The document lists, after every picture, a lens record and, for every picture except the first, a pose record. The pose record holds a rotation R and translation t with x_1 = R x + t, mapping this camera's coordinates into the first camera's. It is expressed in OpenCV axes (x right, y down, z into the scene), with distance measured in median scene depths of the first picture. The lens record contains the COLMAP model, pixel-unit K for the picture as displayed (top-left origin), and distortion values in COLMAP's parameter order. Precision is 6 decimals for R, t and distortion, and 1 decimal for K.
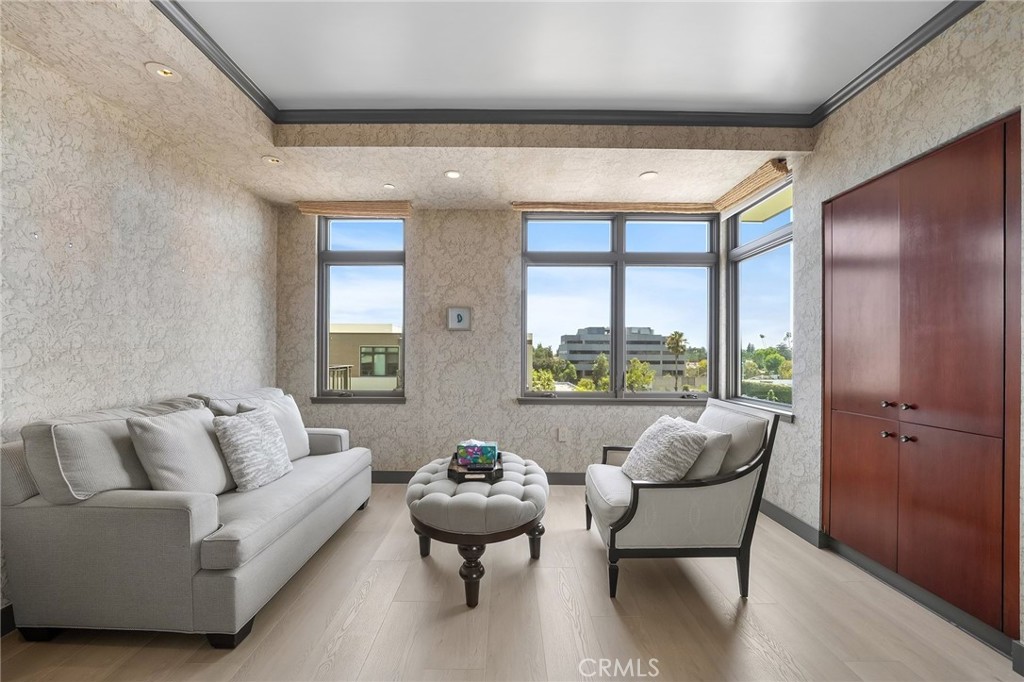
lens RADIAL K [[373.5, 0, 521.1], [0, 373.5, 356.4], [0, 0, 1]] dist [-0.014317, -0.000069]
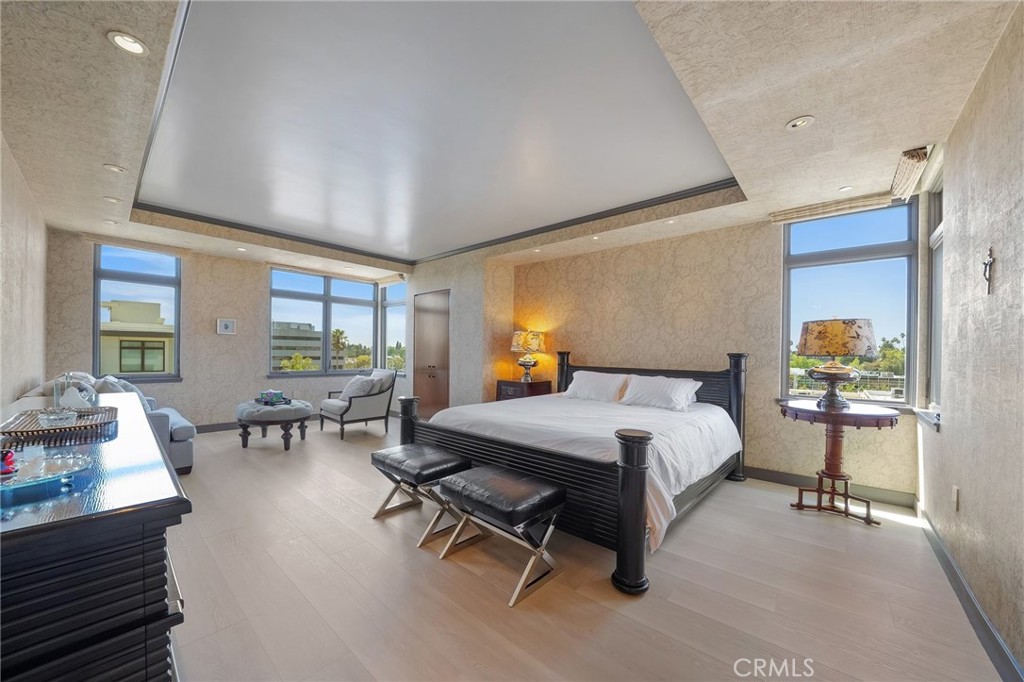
lens RADIAL K [[370.5, 0, 513.4], [0, 370.5, 351.6], [0, 0, 1]] dist [-0.022759, 0.002839]
pose [[0.658398, 0.005846, 0.752647, -0.528984], [-0.004184, 0.999983, -0.004107, 0.006489], [-0.752658, -0.000445, 0.658411, -0.945978]]
